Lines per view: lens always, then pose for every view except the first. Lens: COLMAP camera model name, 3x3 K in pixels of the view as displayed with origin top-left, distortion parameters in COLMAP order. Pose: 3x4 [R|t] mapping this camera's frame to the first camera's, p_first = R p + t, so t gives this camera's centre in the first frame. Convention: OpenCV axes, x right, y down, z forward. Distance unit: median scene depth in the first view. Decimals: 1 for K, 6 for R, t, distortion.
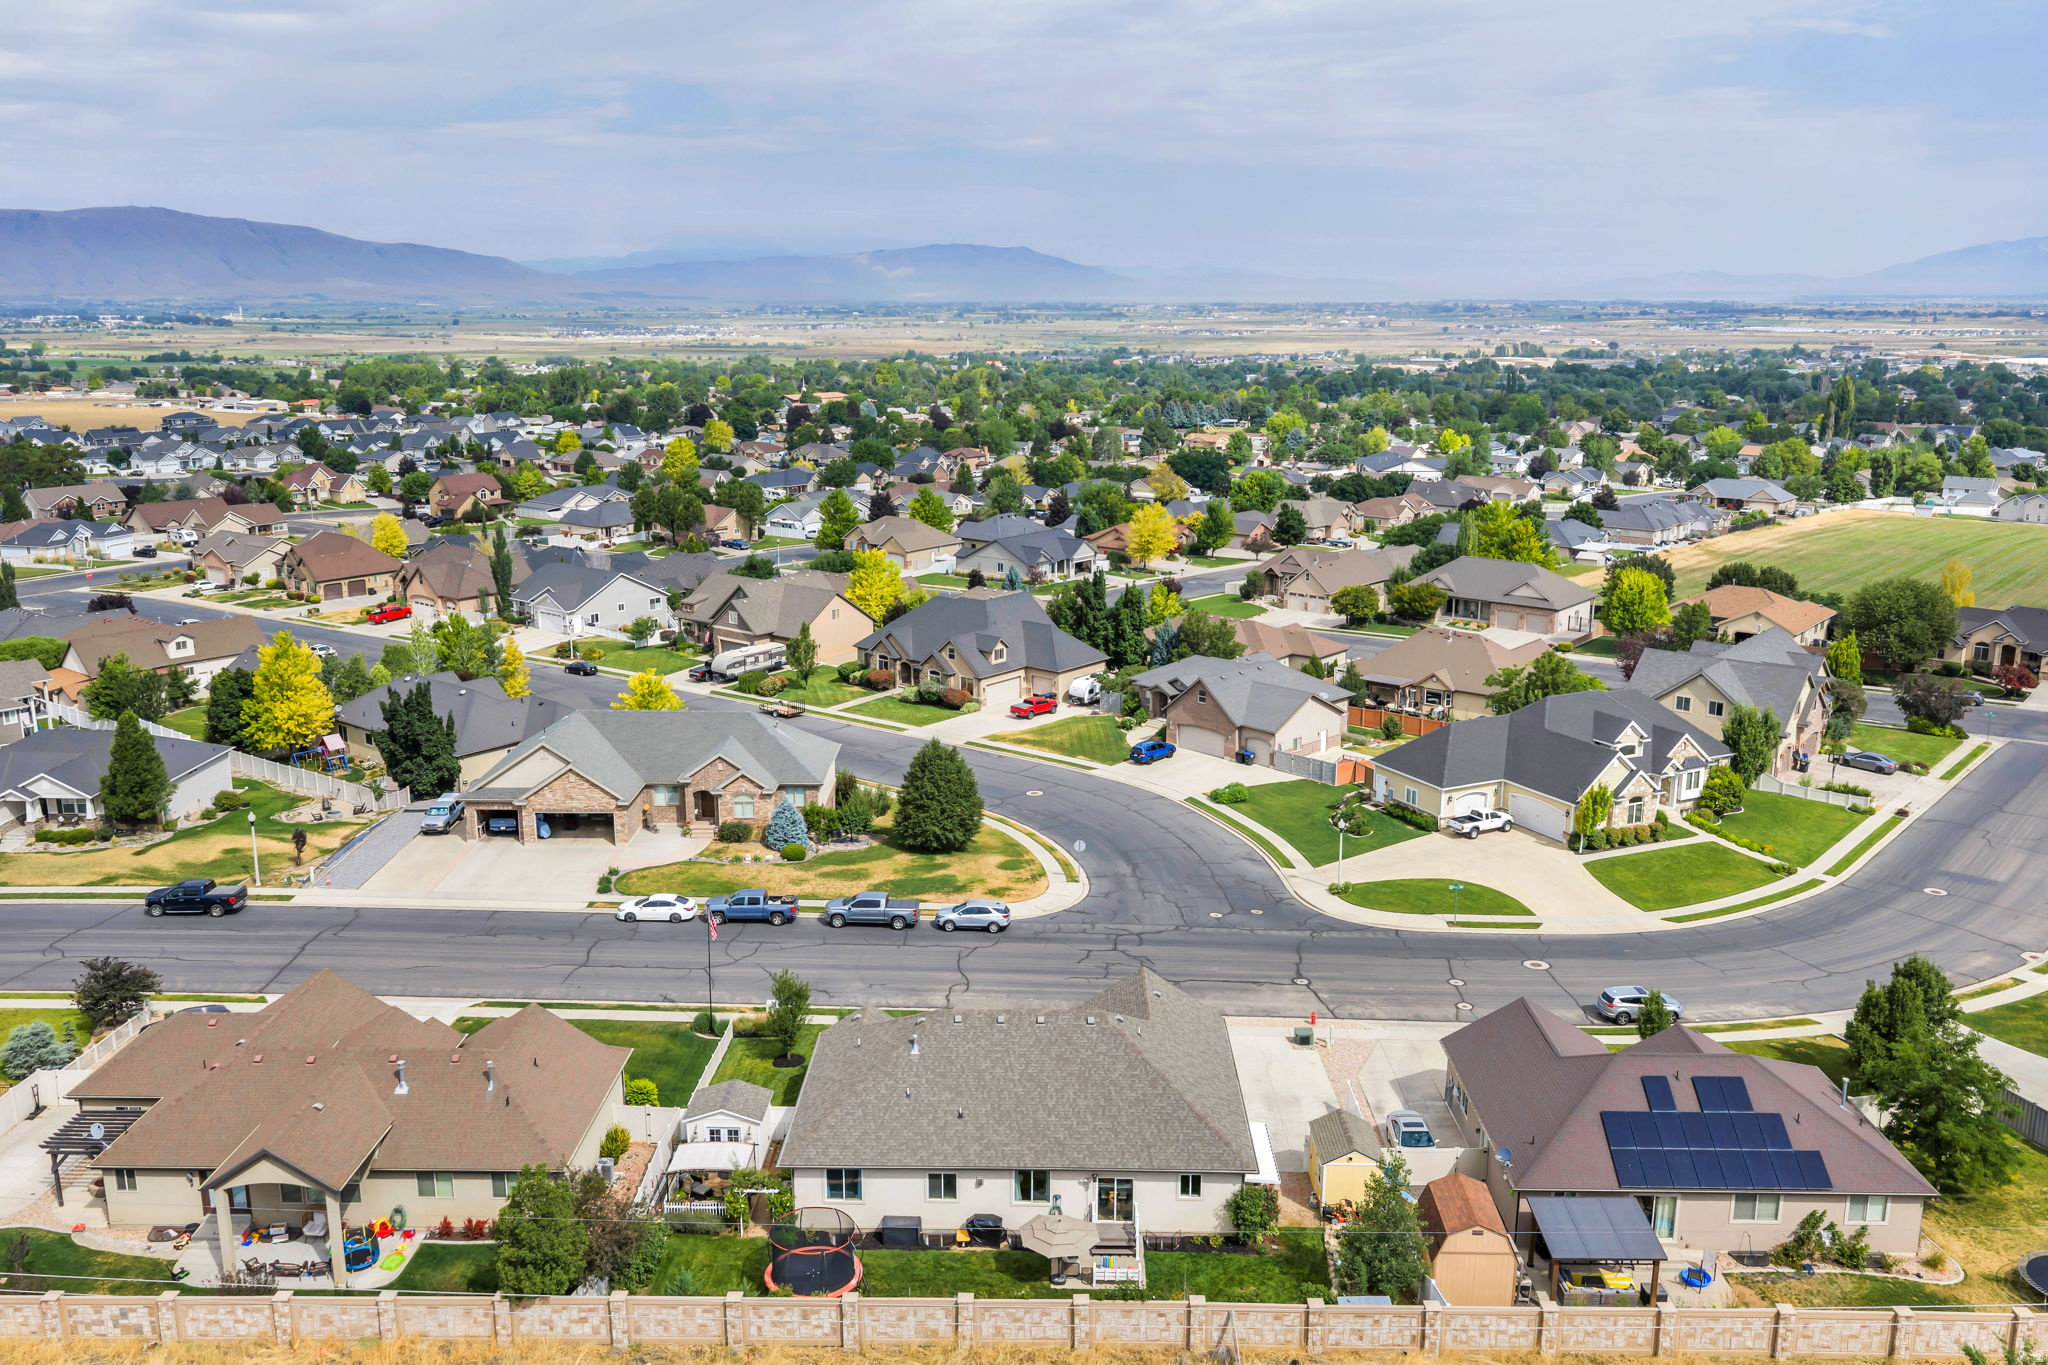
lens RADIAL K [[1683.9, 0, 1021.9], [0, 1683.9, 679.0], [0, 0, 1]] dist [0.018281, -0.034279]
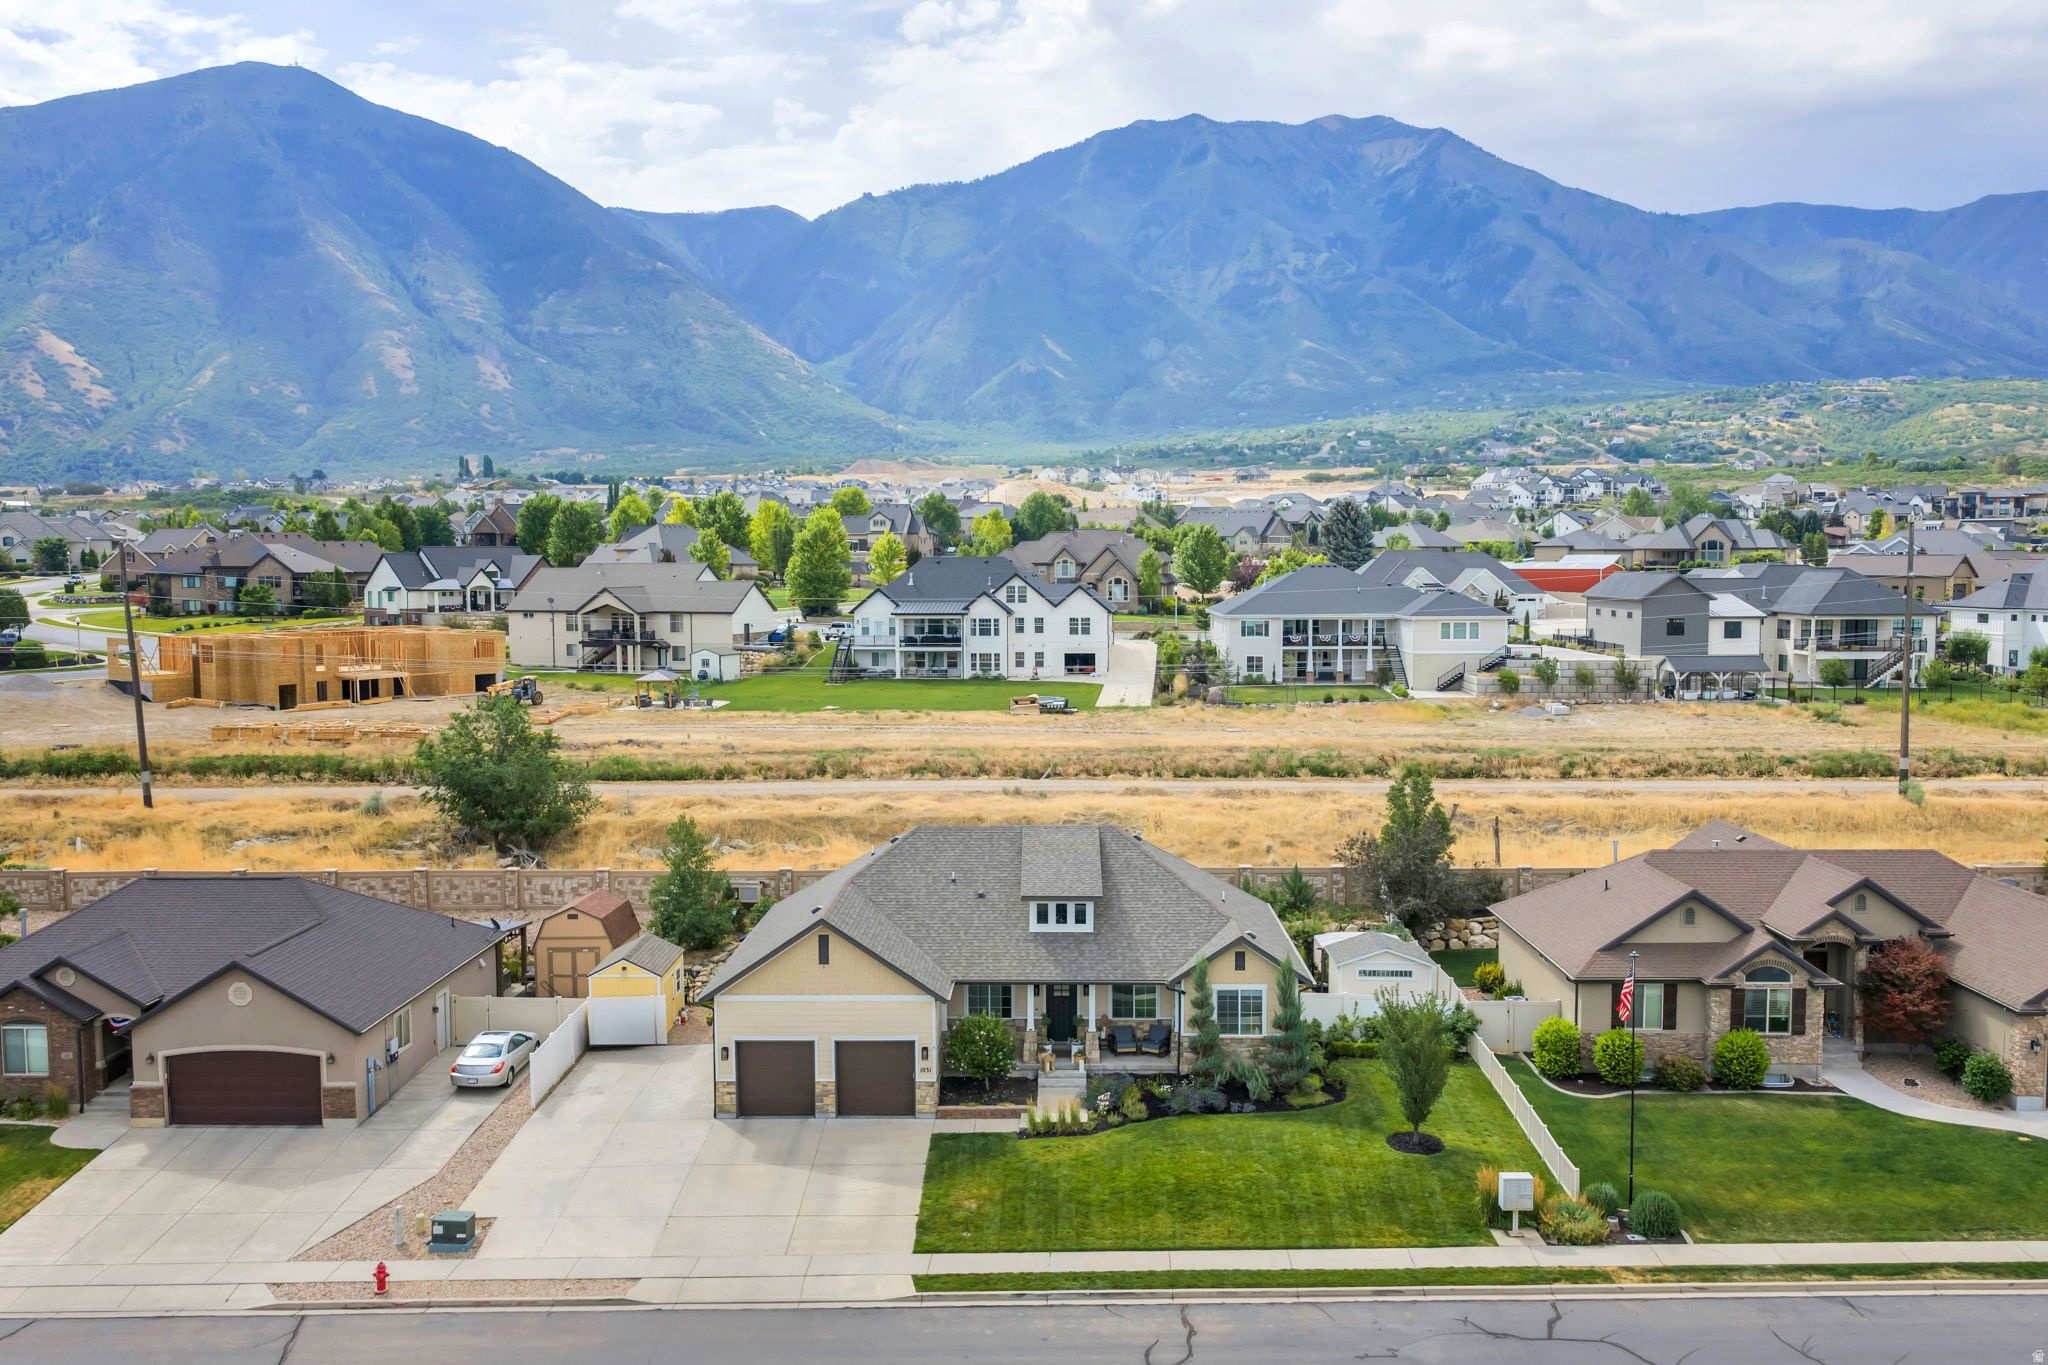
lens RADIAL K [[1683.9, 0, 1024.0], [0, 1683.9, 696.8], [0, 0, 1]] dist [0.018281, -0.034279]
pose [[-0.999980, 0.006124, -0.001531, -0.002617], [0.005357, 0.951568, 0.307391, -0.069427], [0.003339, 0.307376, -0.951582, 1.063397]]
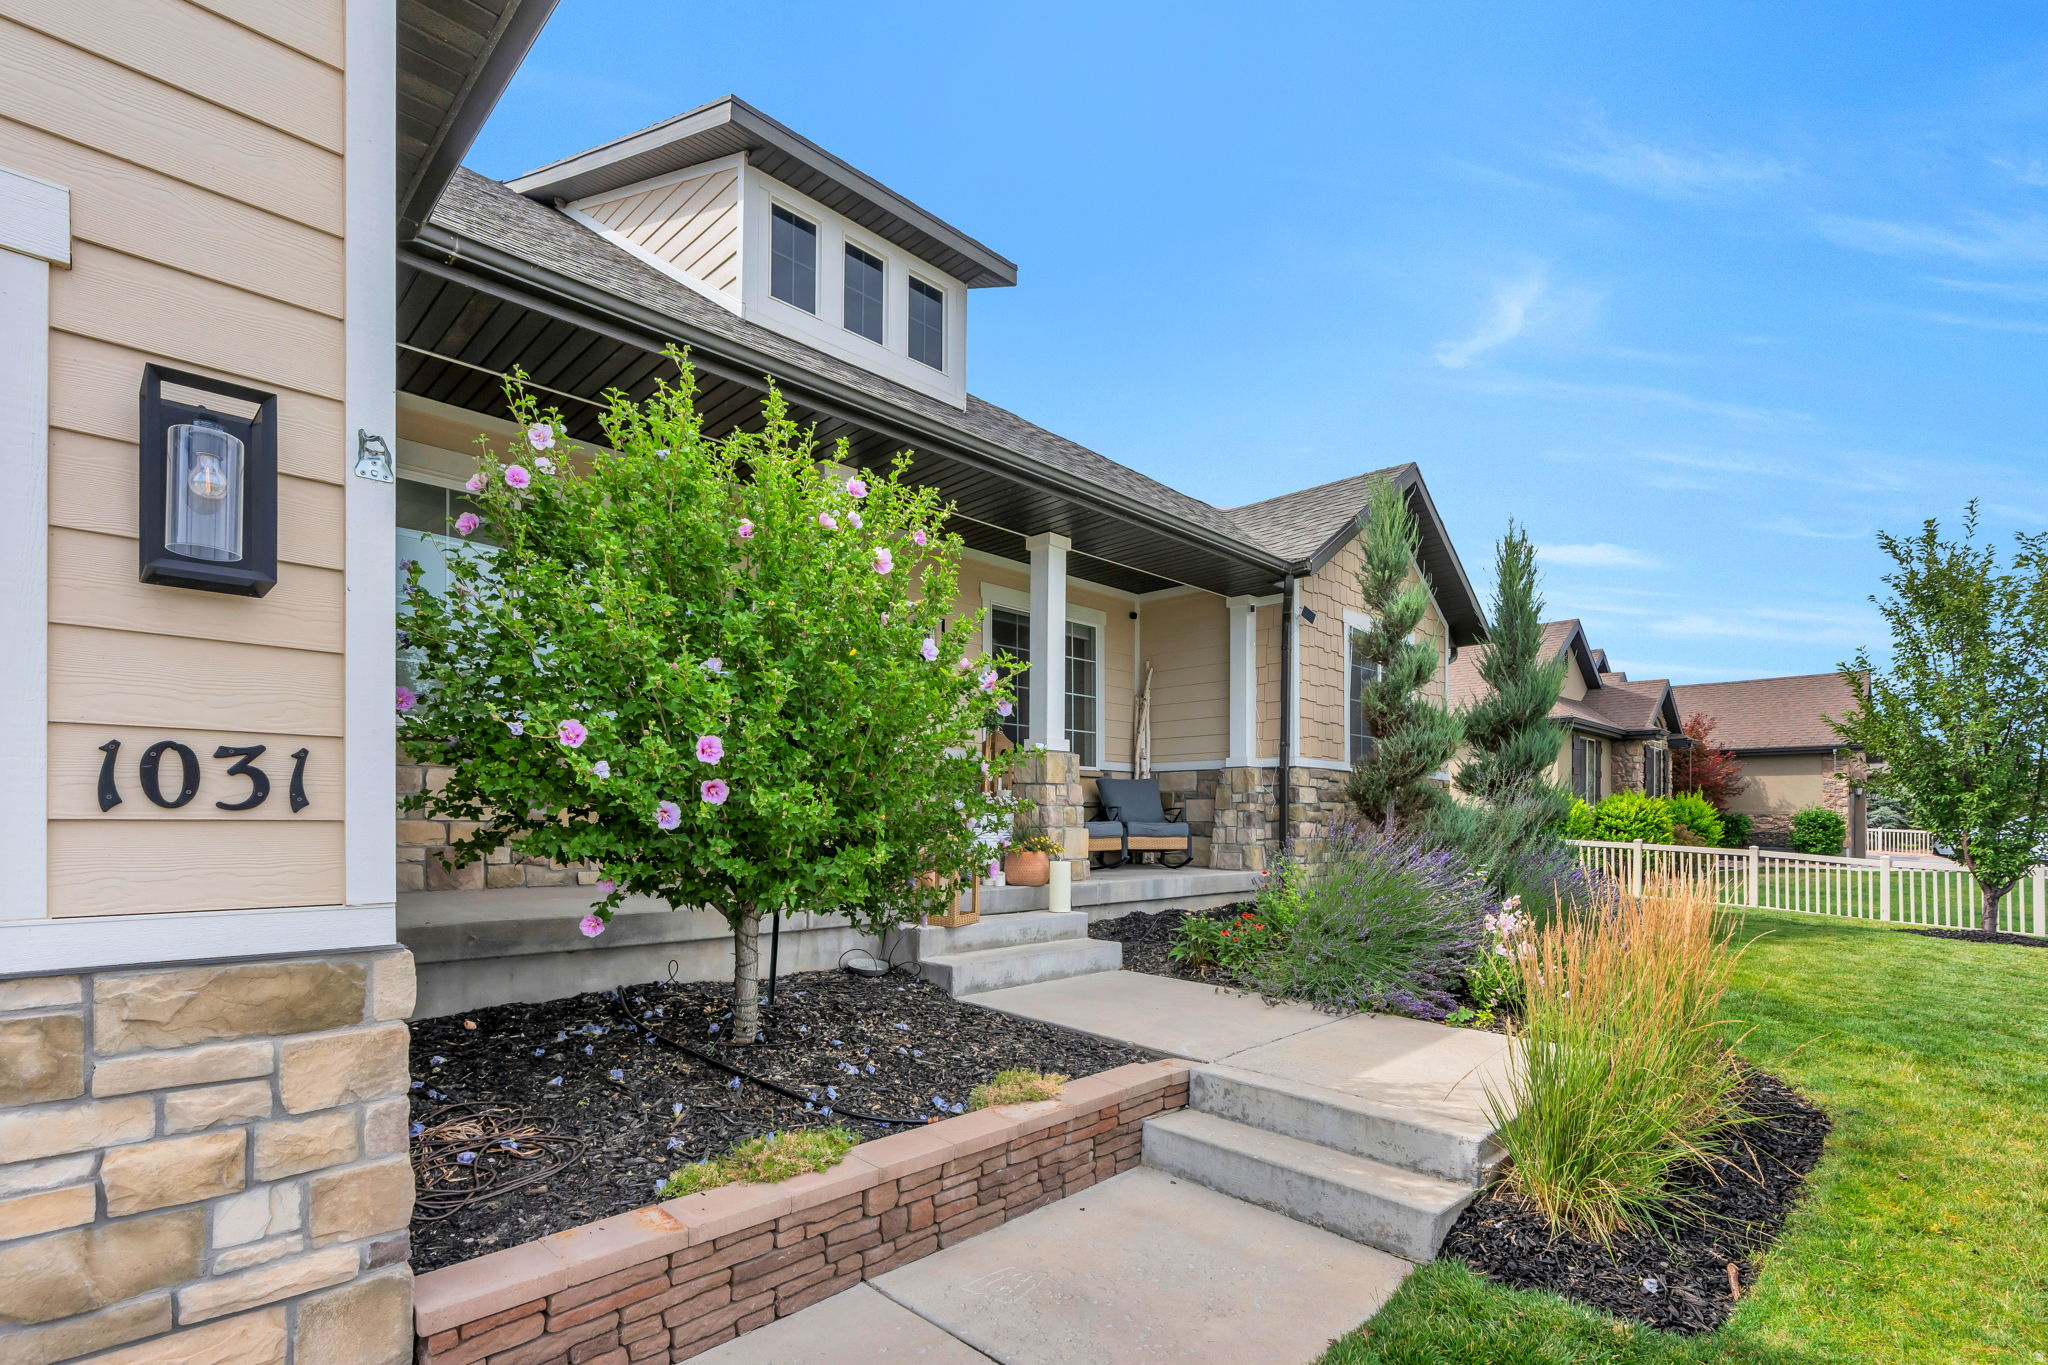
lens RADIAL K [[968.4, 0, 1055.4], [0, 968.4, 813.5], [0, 0, 1]] dist [-0.004723, 0.001077]
pose [[-0.671622, -0.009067, -0.740838, 0.024947], [-0.169525, 0.975279, 0.141750, 0.151002], [0.721238, 0.220793, -0.656556, 0.701231]]
